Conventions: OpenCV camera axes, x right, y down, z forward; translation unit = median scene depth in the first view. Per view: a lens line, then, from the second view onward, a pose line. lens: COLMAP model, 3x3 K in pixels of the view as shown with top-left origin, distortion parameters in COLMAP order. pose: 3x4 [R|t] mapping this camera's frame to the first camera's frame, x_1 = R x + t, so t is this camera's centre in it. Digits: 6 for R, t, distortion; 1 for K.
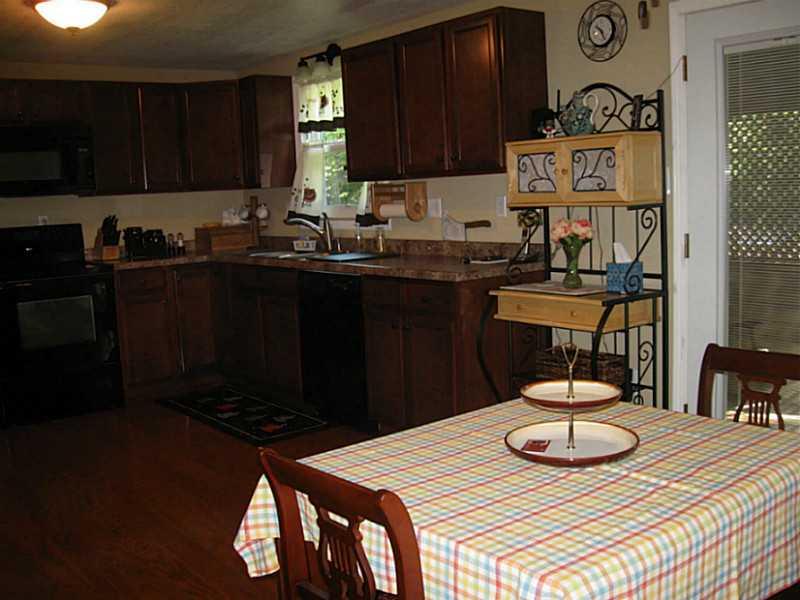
lens RADIAL K [[824.5, 0, 418.2], [0, 824.5, 301.2], [0, 0, 1]] dist [-0.126049, 0.004729]
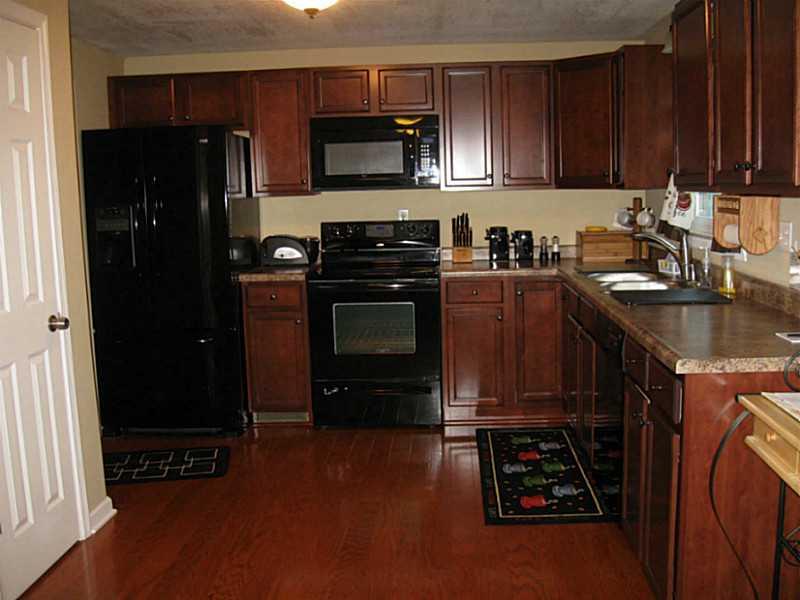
lens RADIAL K [[824.5, 0, 418.2], [0, 824.5, 301.2], [0, 0, 1]] dist [-0.126049, 0.004729]
pose [[0.740760, 0.116625, -0.661569, 0.189583], [-0.094328, 0.993116, 0.069452, -0.065377], [0.665114, 0.010957, 0.746662, 0.273240]]
